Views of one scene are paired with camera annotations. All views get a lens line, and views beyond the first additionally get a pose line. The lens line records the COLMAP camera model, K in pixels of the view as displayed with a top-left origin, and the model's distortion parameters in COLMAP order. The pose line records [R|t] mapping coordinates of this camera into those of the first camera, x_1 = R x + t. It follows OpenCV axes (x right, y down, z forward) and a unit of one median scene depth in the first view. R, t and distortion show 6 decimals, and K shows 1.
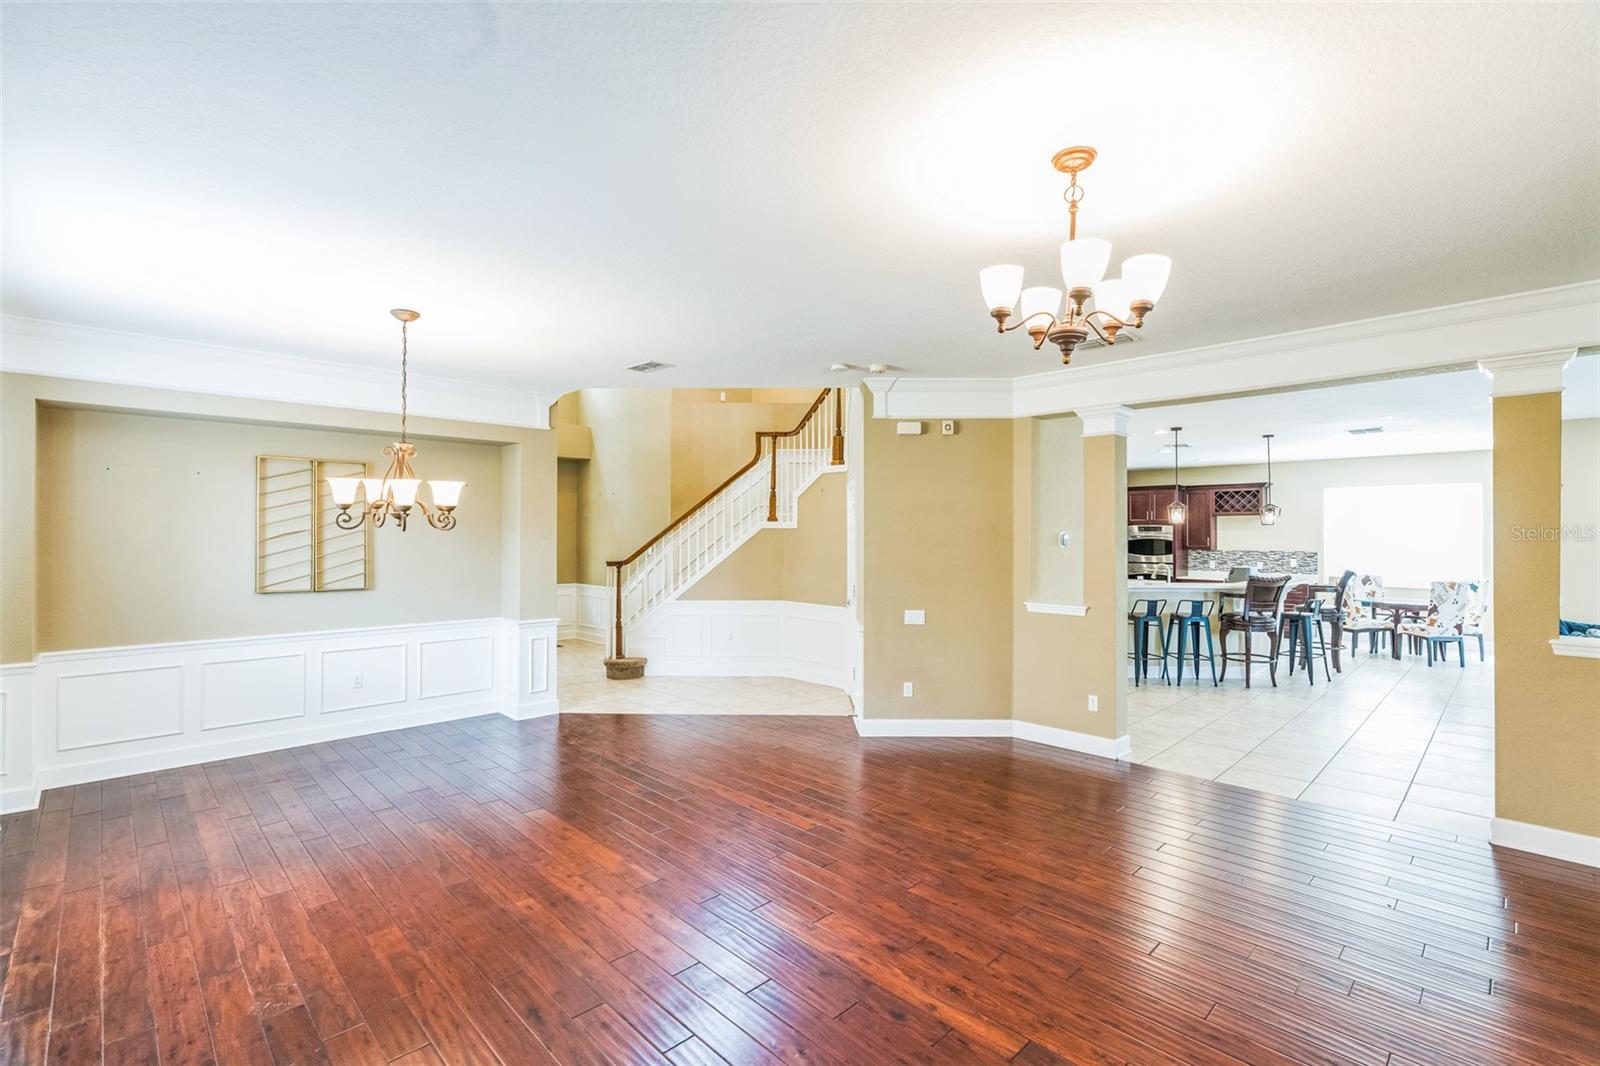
lens RADIAL K [[716.7, 0, 799.7], [0, 716.7, 537.2], [0, 0, 1]] dist [0.001173, 0.000608]
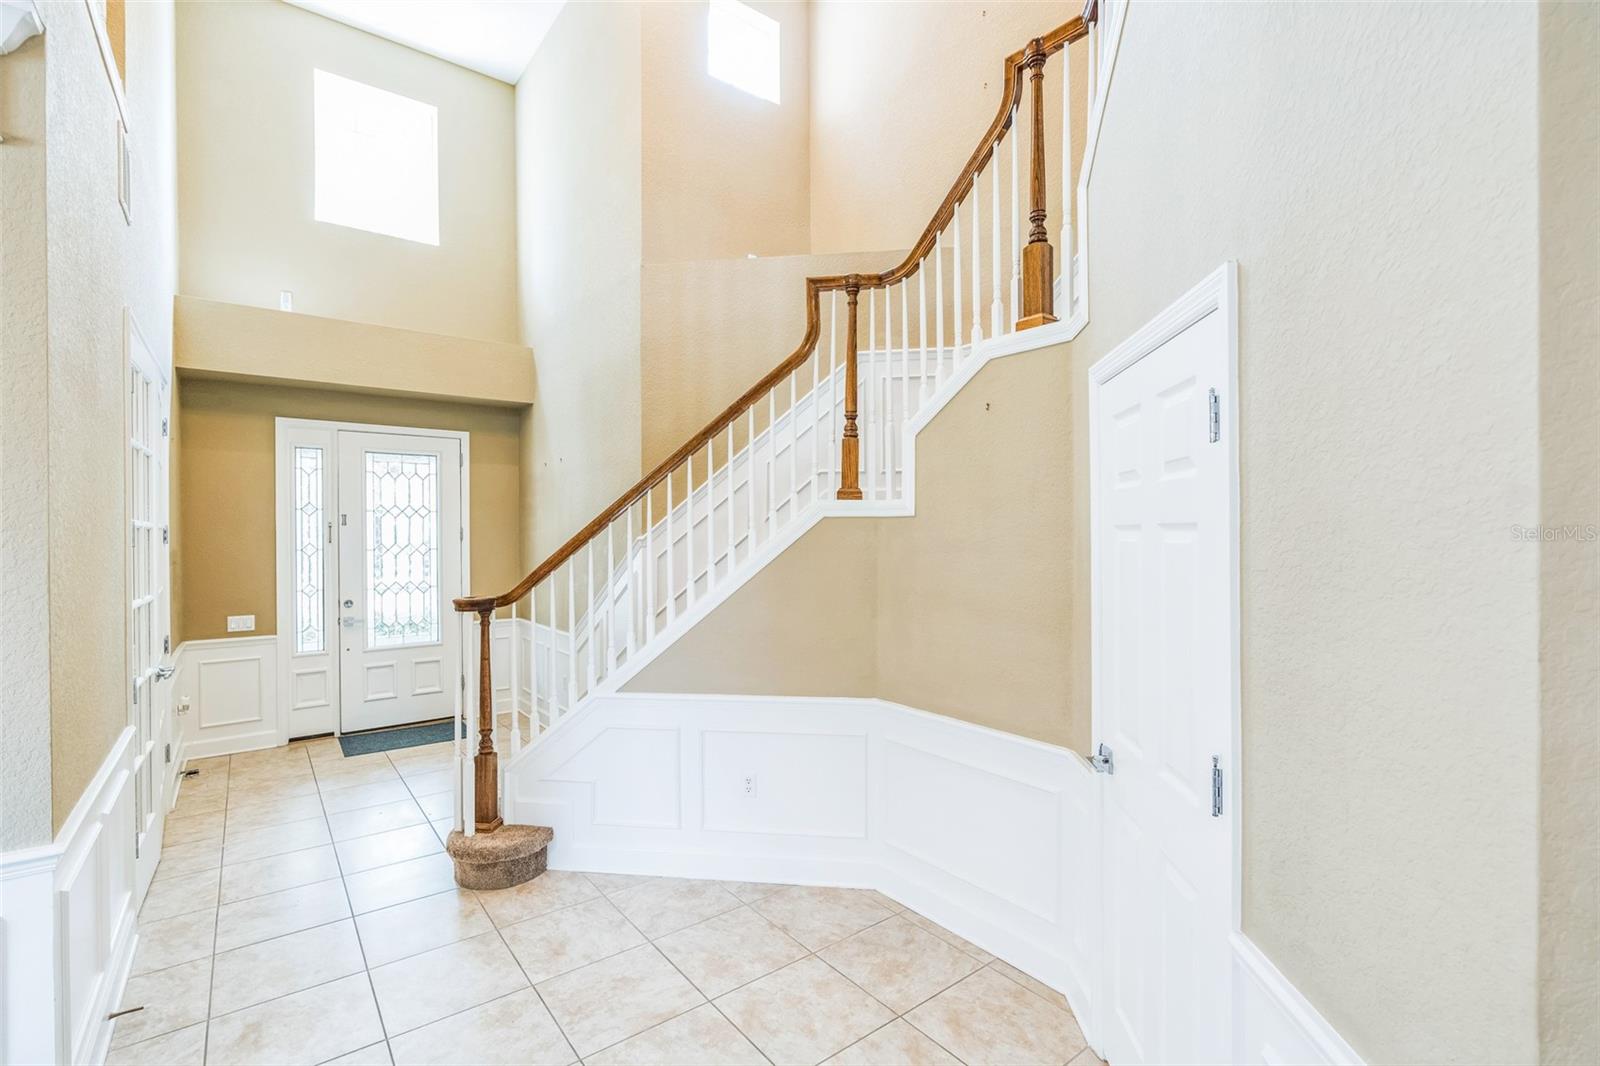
lens RADIAL K [[716.7, 0, 797.9], [0, 716.7, 539.2], [0, 0, 1]] dist [0.001173, 0.000608]
pose [[0.993633, -0.006968, -0.112447, -0.021818], [0.007470, 0.999964, 0.004046, -0.001796], [0.112415, -0.004861, 0.993649, 0.599271]]
